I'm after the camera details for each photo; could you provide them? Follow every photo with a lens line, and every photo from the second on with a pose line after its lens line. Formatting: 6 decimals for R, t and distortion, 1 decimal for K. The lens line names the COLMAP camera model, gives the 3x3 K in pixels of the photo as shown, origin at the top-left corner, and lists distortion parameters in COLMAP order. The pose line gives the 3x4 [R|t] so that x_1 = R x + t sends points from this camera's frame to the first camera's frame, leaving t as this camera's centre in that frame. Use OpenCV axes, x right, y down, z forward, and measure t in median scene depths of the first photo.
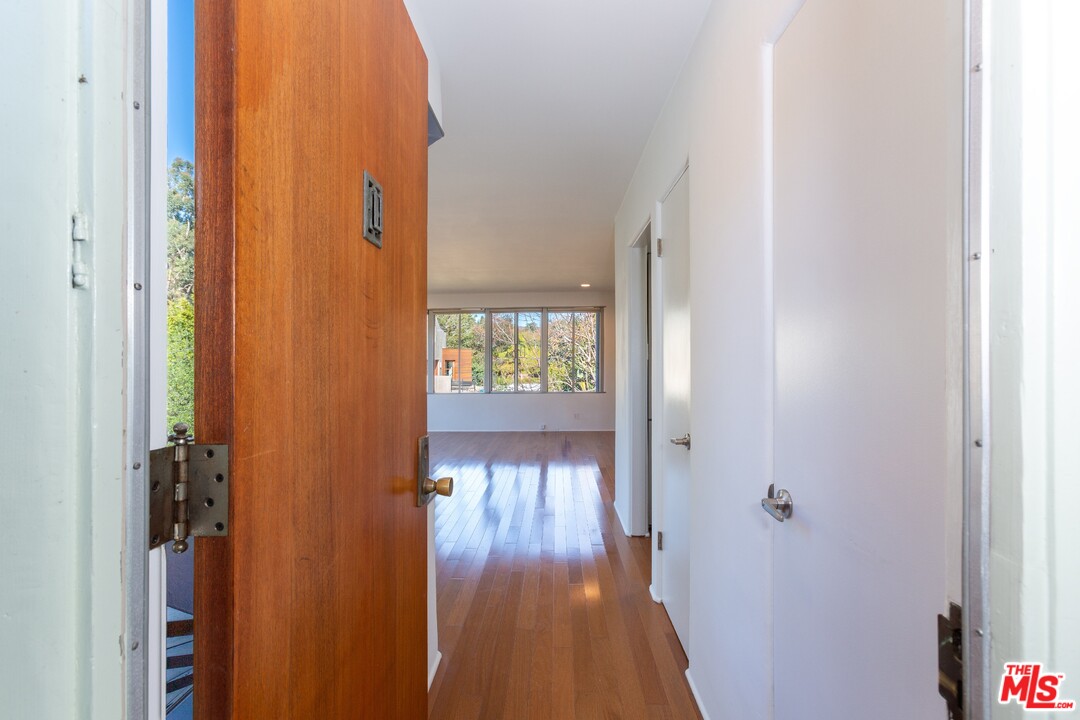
lens RADIAL K [[482.8, 0, 534.4], [0, 482.8, 359.7], [0, 0, 1]] dist [-0.002772, 0.000083]
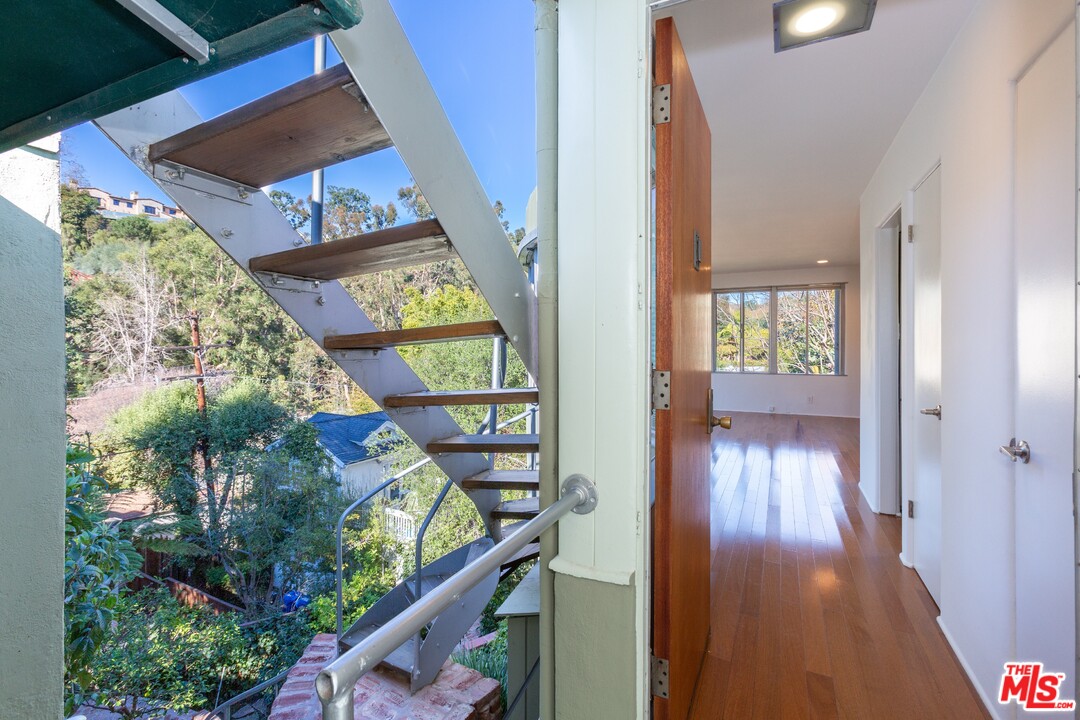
lens RADIAL K [[486.8, 0, 533.3], [0, 486.8, 343.0], [0, 0, 1]] dist [-0.004071, 0.011491]
pose [[0.911402, 0.001058, -0.411516, -0.019593], [0.000774, 0.999991, 0.004286, 0.001296], [0.411516, -0.004225, 0.911393, -0.112548]]
